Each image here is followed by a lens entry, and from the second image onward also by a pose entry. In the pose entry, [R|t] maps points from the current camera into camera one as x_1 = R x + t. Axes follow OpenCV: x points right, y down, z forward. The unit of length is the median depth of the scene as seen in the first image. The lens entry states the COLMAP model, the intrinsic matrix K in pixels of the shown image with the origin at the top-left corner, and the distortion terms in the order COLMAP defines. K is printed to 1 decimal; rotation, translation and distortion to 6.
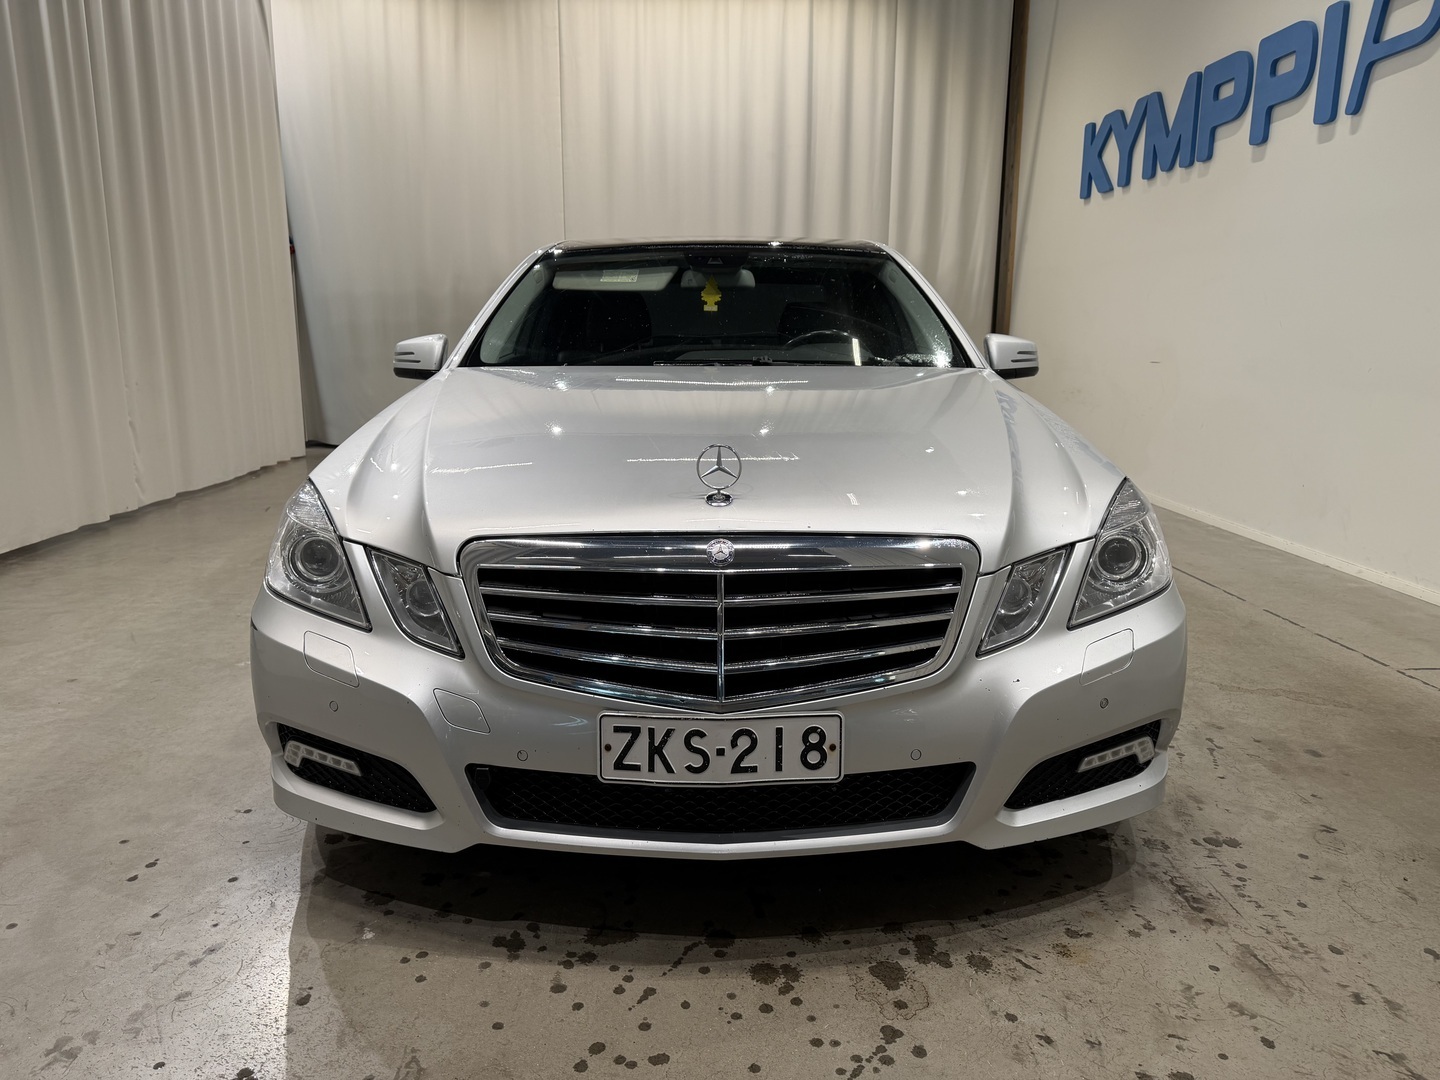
lens RADIAL K [[1030.5, 0, 720.0], [0, 1030.5, 540.0], [0, 0, 1]] dist [0.009488, -0.010635]
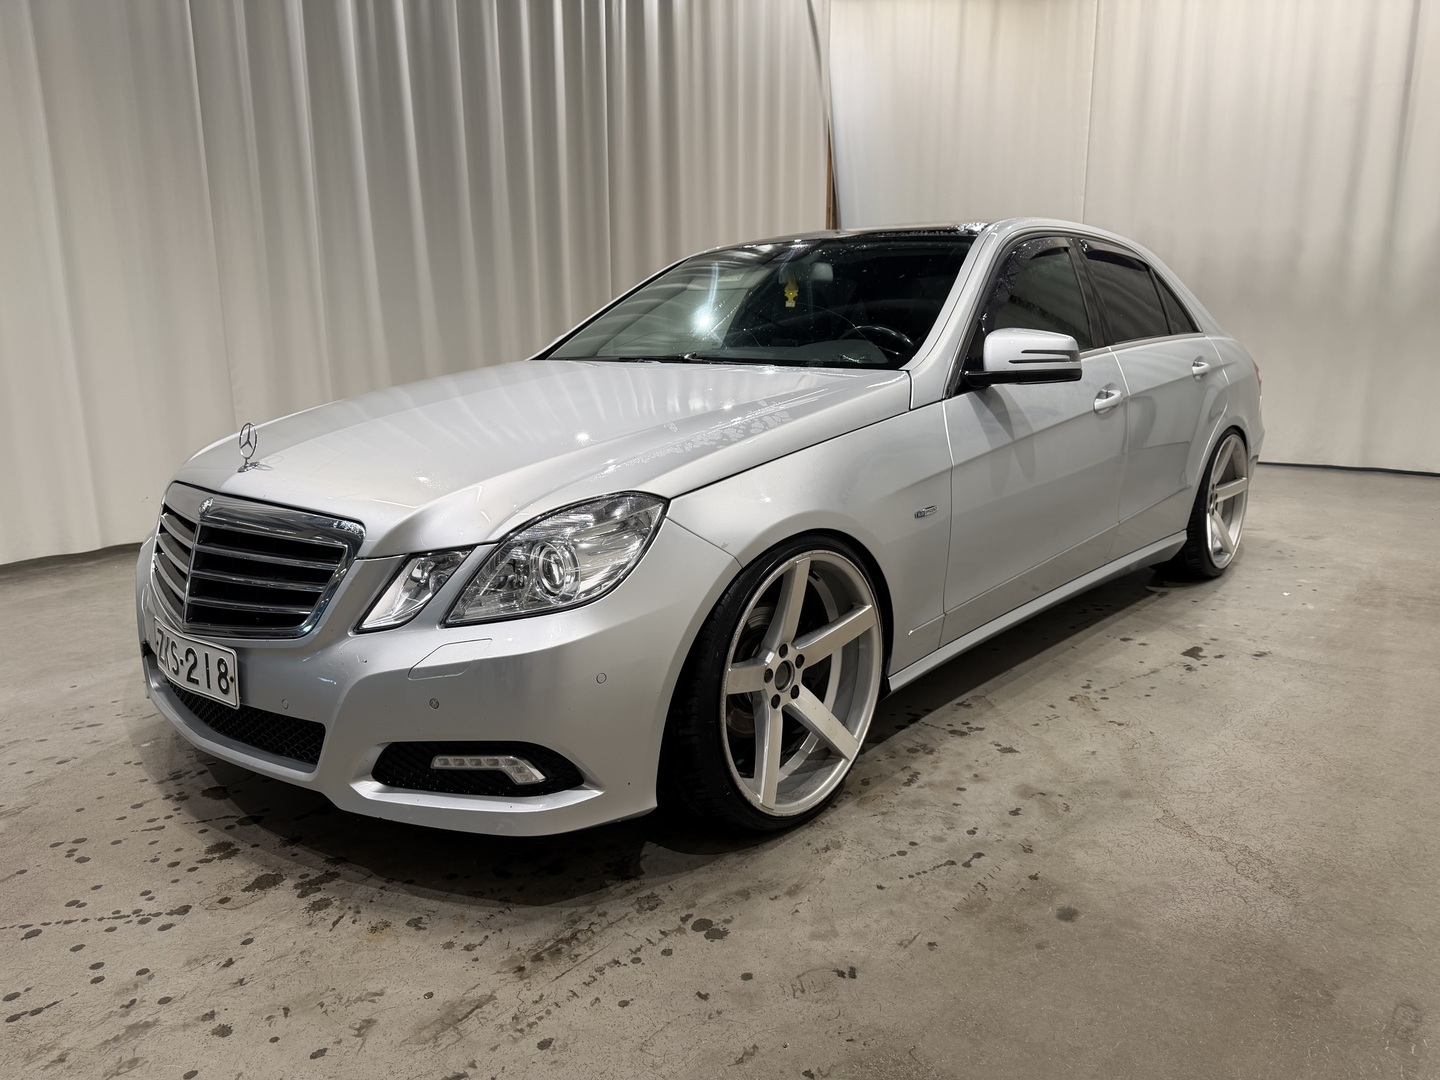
lens RADIAL K [[1022.8, 0, 715.5], [0, 1022.8, 554.3], [0, 0, 1]] dist [0.003787, -0.004155]
pose [[0.744710, 0.137020, -0.653171, 1.212475], [-0.122133, 0.990150, 0.068462, -0.089170], [0.656118, 0.028789, 0.754109, 0.430901]]
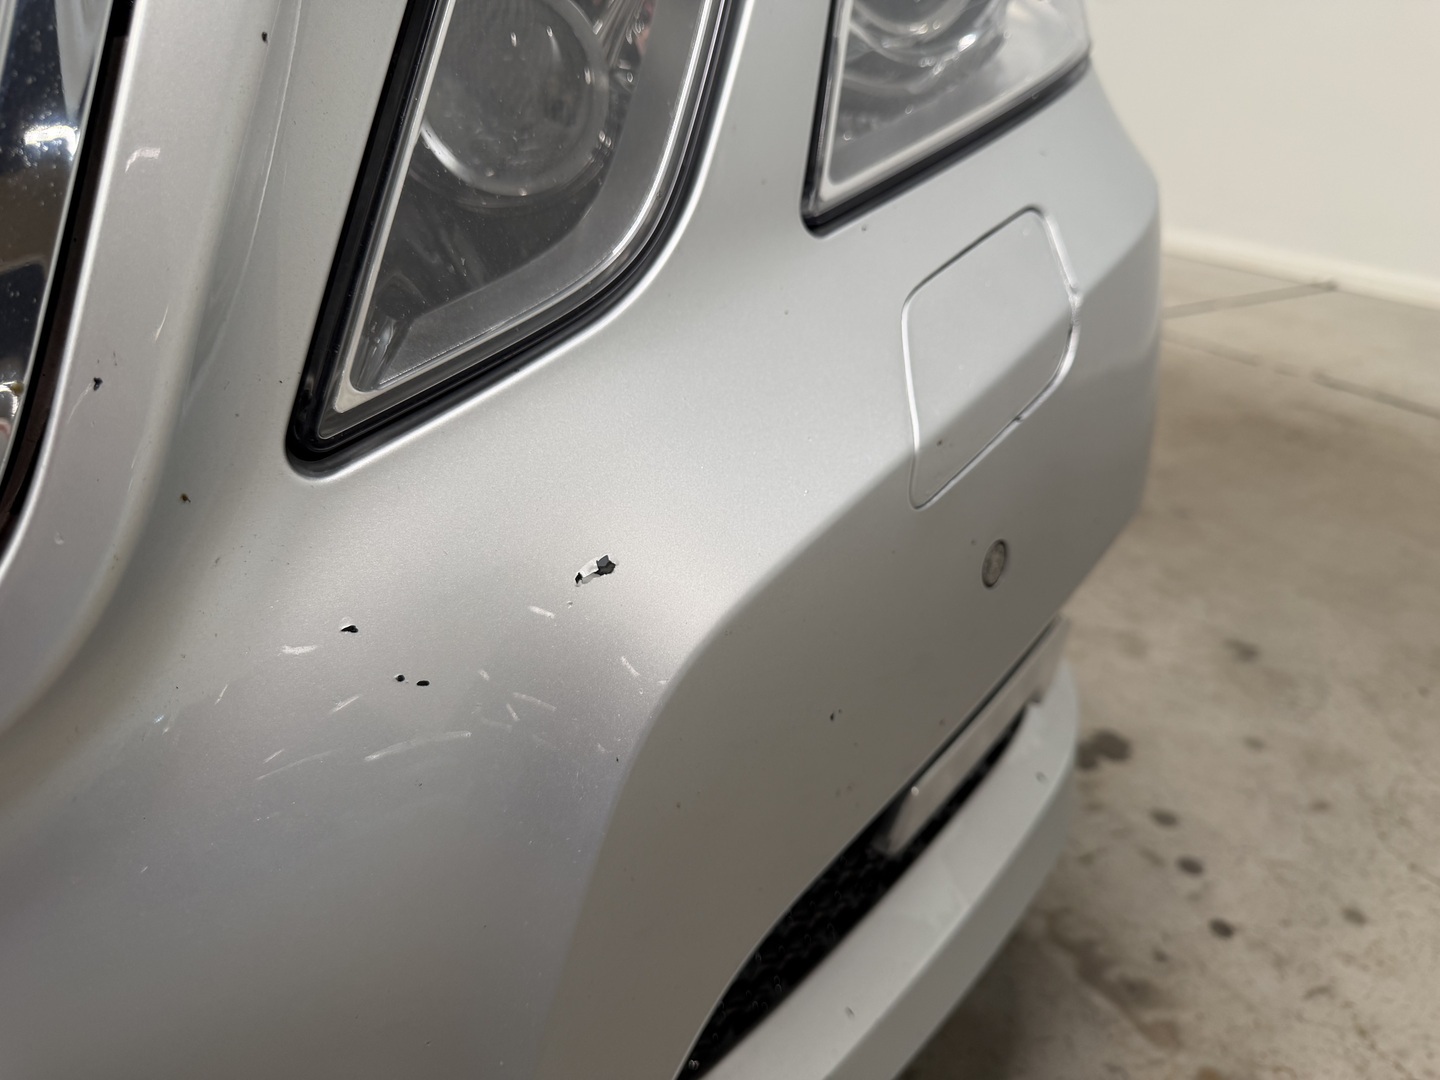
lens RADIAL K [[1022.8, 0, 715.5], [0, 1022.8, 554.3], [0, 0, 1]] dist [0.003787, -0.004155]
pose [[0.908709, -0.202628, 0.364952, 0.247665], [0.090600, 0.949179, 0.301413, 0.088230], [-0.407480, -0.240832, 0.880886, 0.854883]]
